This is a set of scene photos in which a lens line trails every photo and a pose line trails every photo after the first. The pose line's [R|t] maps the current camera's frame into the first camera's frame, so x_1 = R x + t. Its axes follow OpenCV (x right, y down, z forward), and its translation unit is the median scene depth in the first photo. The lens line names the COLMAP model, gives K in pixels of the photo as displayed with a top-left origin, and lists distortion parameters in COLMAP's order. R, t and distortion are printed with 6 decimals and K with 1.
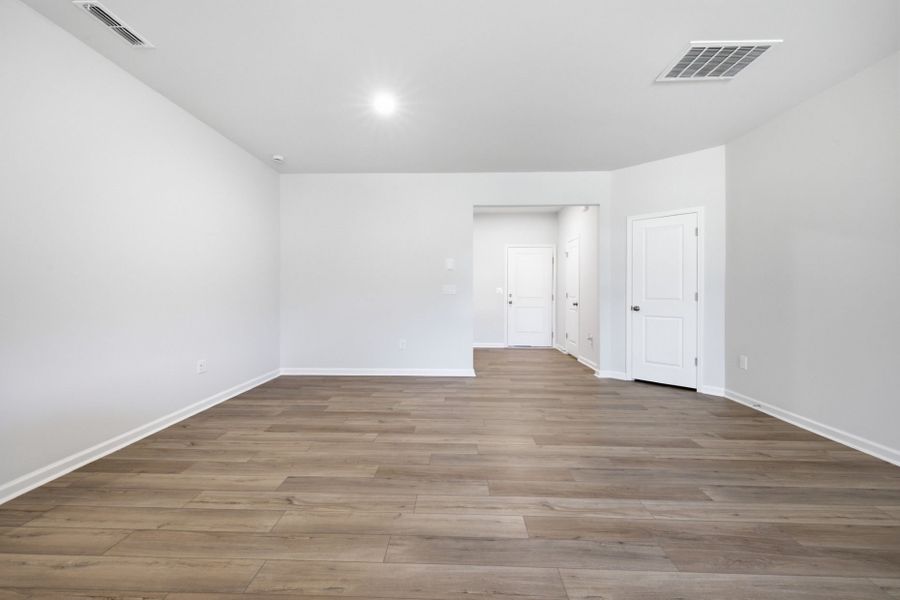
lens RADIAL K [[379.7, 0, 444.1], [0, 379.7, 289.9], [0, 0, 1]] dist [0.005073, -0.000009]
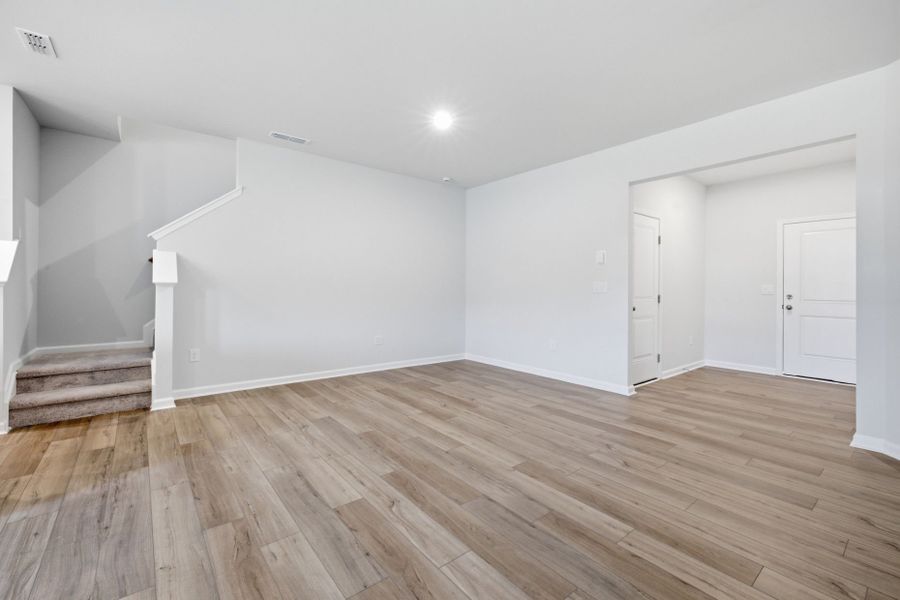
lens RADIAL K [[379.7, 0, 444.1], [0, 379.7, 289.9], [0, 0, 1]] dist [0.005073, -0.000009]
pose [[0.651007, 0.005986, -0.759048, 0.861359], [-0.003515, 0.999982, 0.004872, 0.003040], [0.759064, -0.000504, 0.651016, 0.352538]]
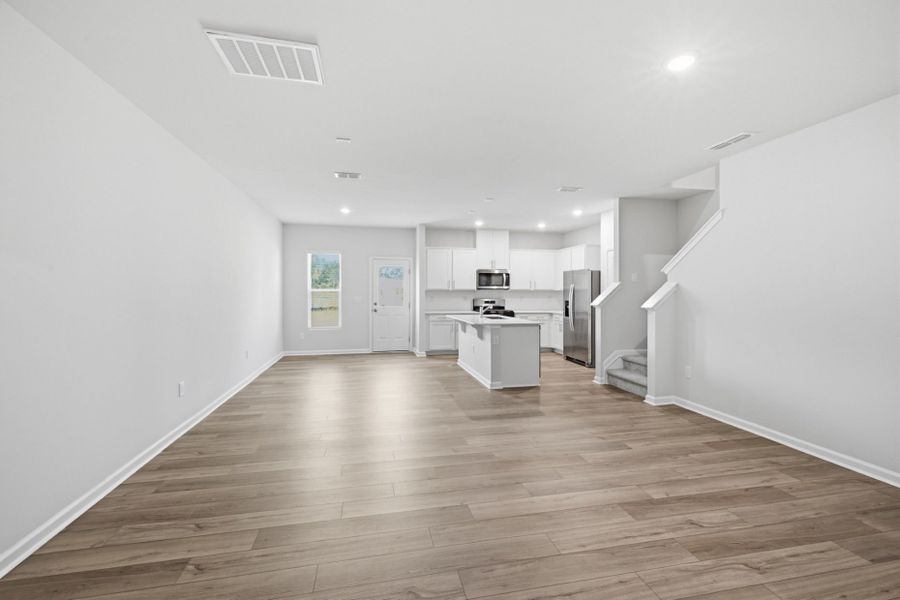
lens RADIAL K [[379.7, 0, 444.1], [0, 379.7, 289.9], [0, 0, 1]] dist [0.005073, -0.000009]
pose [[-0.970971, -0.008727, -0.239039, 0.544974], [-0.007479, 0.999953, -0.006125, -0.073802], [0.239082, -0.004159, -0.970991, 1.970592]]
